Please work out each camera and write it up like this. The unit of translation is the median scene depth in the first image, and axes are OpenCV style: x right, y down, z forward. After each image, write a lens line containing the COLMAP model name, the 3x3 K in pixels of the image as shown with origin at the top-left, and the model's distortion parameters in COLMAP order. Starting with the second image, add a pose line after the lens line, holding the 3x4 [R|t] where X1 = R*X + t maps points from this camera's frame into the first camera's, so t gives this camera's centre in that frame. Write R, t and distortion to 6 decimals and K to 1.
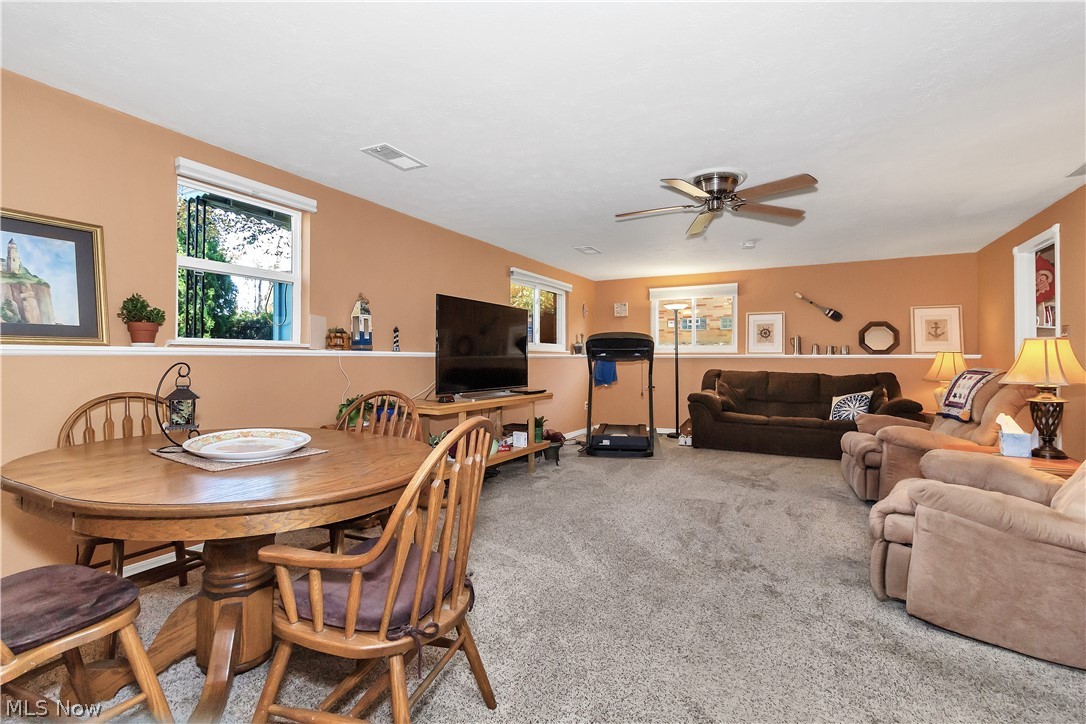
lens RADIAL K [[513.6, 0, 549.6], [0, 513.6, 356.1], [0, 0, 1]] dist [0.007890, -0.001225]
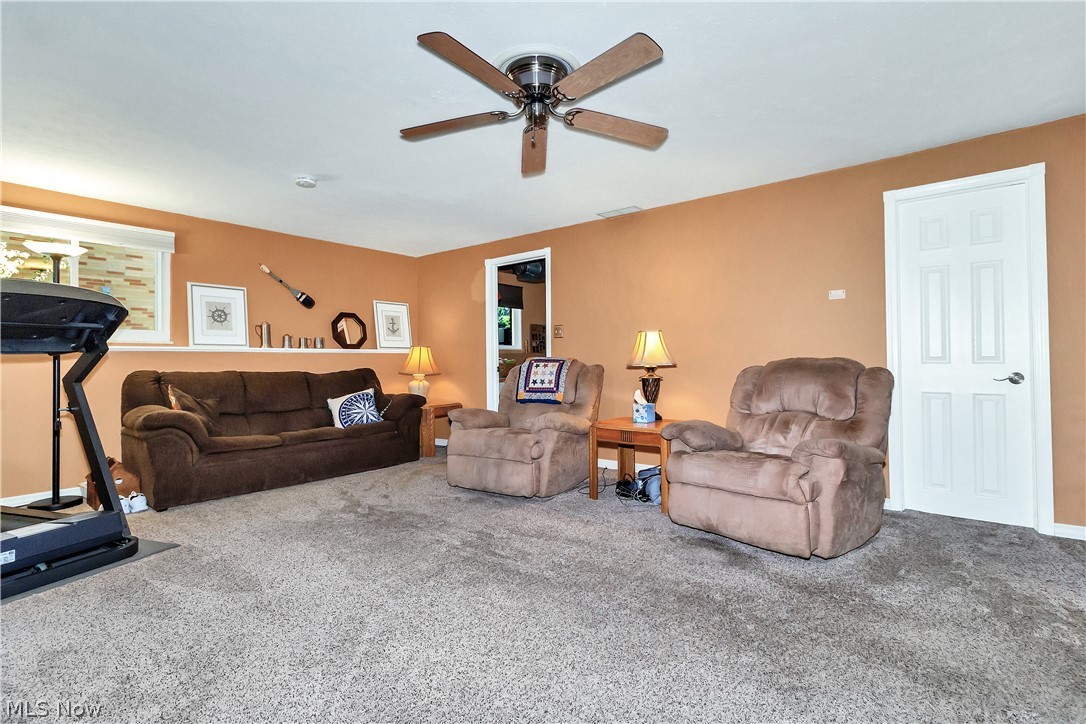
lens RADIAL K [[513.6, 0, 547.4], [0, 513.6, 359.9], [0, 0, 1]] dist [0.007890, -0.001225]
pose [[0.180134, -0.001365, 0.983641, -0.189146], [0.007203, 0.999974, 0.000069, 0.018231], [-0.983616, 0.007072, 0.180139, 0.487660]]
